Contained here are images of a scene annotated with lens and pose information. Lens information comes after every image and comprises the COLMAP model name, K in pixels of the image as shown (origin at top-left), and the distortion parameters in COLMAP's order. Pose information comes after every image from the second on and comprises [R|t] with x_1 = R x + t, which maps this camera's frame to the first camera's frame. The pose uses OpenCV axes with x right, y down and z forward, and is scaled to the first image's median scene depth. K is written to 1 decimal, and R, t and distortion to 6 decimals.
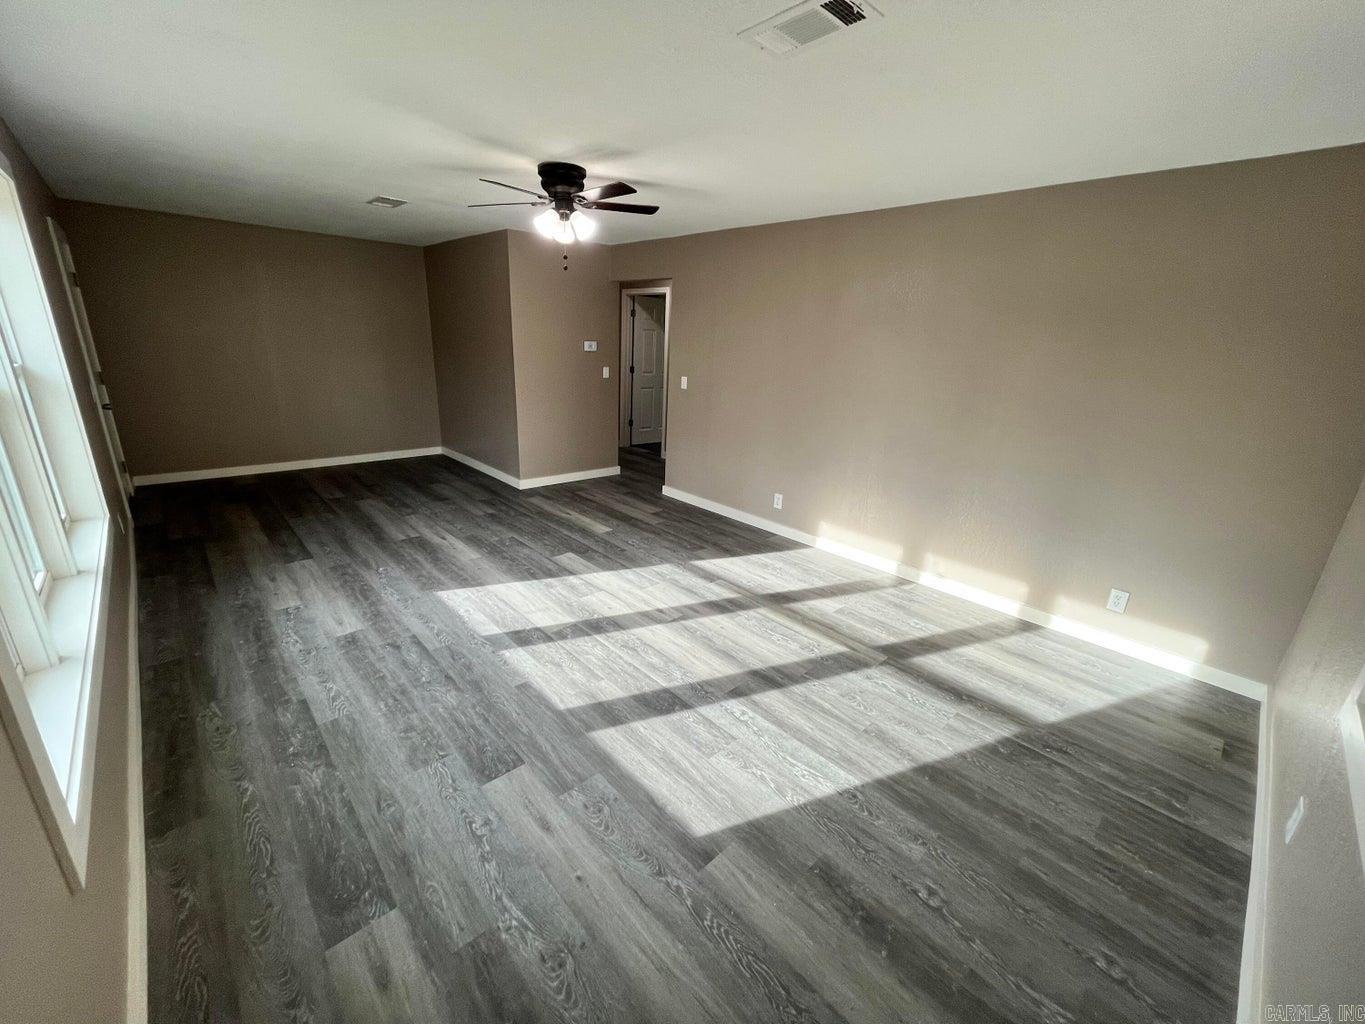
lens RADIAL K [[553.8, 0, 681.3], [0, 553.8, 511.7], [0, 0, 1]] dist [-0.001287, -0.000638]
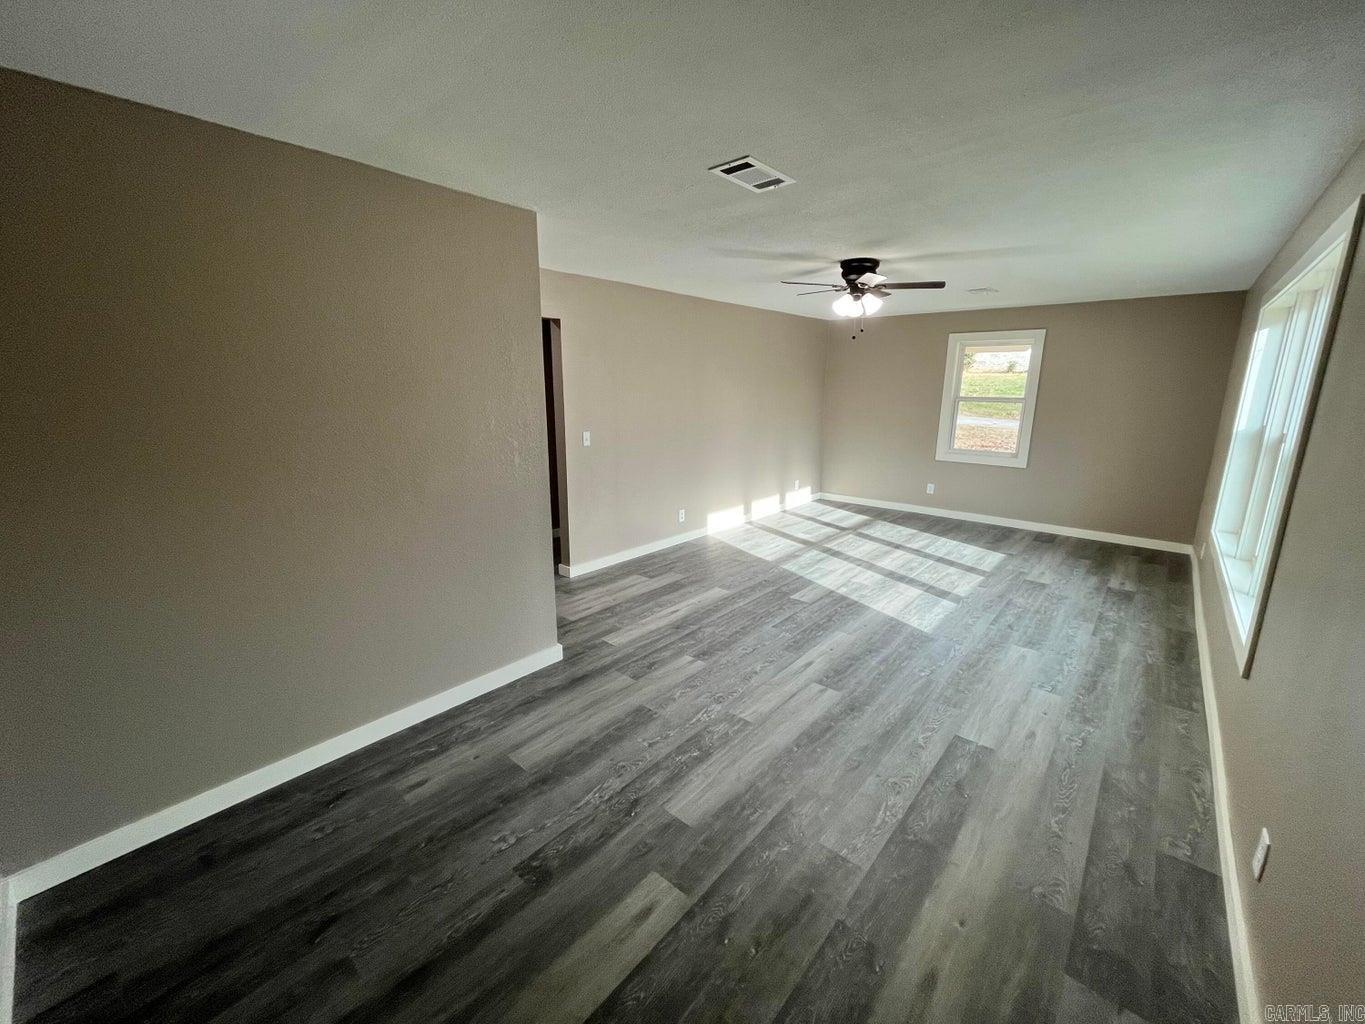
lens RADIAL K [[553.8, 0, 673.8], [0, 553.8, 518.3], [0, 0, 1]] dist [-0.001287, -0.000638]
pose [[-0.098679, -0.273139, 0.956900, -1.381389], [0.298251, 0.909270, 0.290300, -0.519964], [-0.949373, 0.314043, -0.008262, 1.433929]]
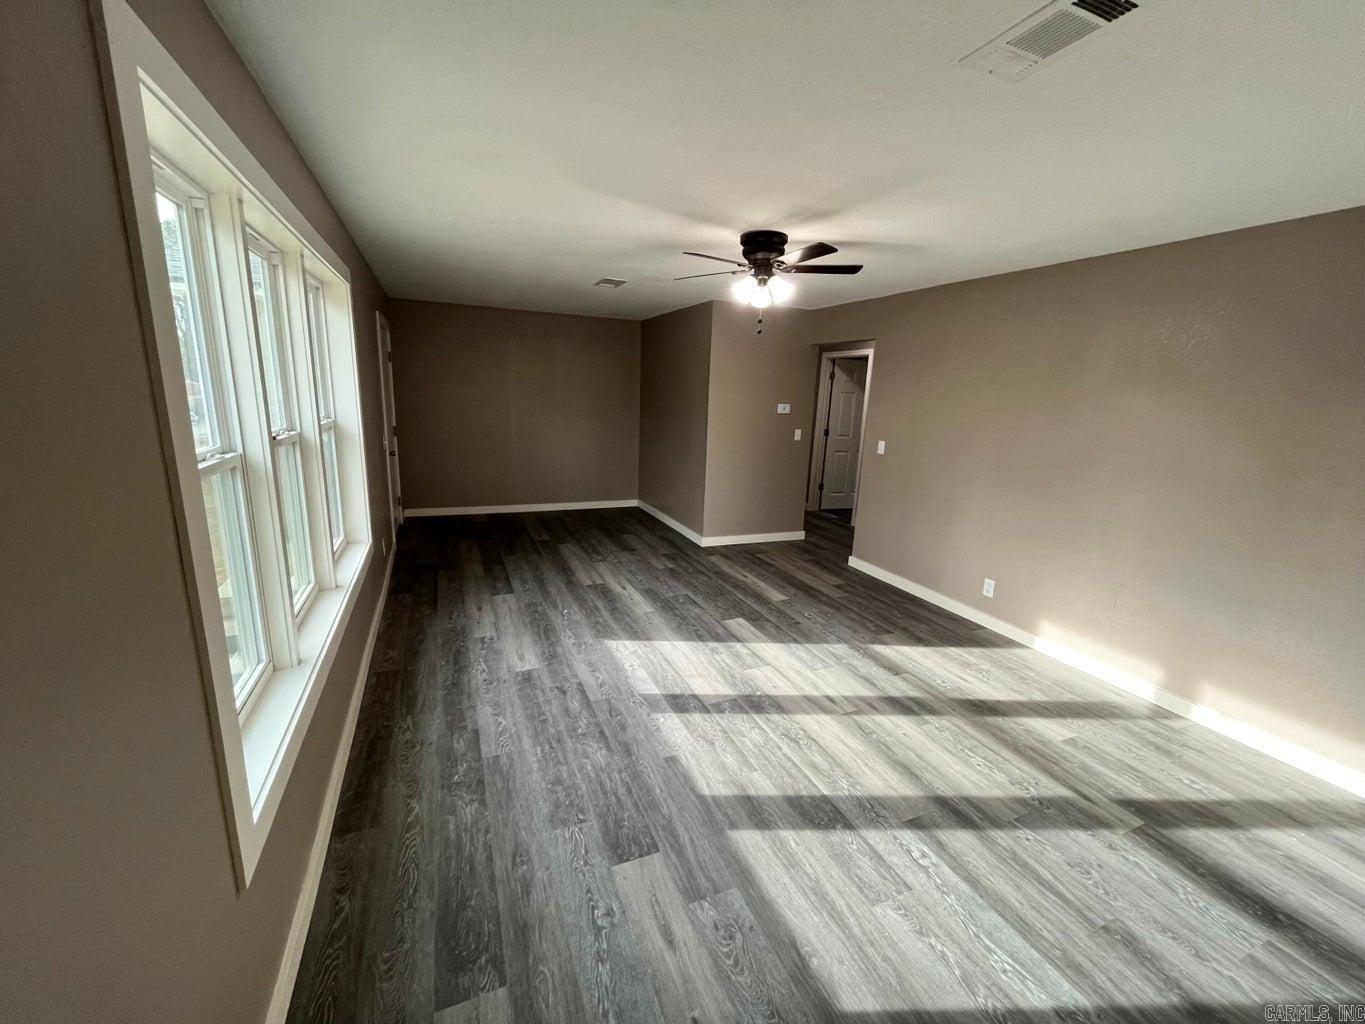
lens RADIAL K [[553.8, 0, 680.9], [0, 553.8, 511.7], [0, 0, 1]] dist [-0.001287, -0.000638]
pose [[0.939632, 0.066365, -0.335690, 0.013097], [-0.102037, 0.990724, -0.089747, -0.014507], [0.326621, 0.118582, 0.937687, 0.055954]]
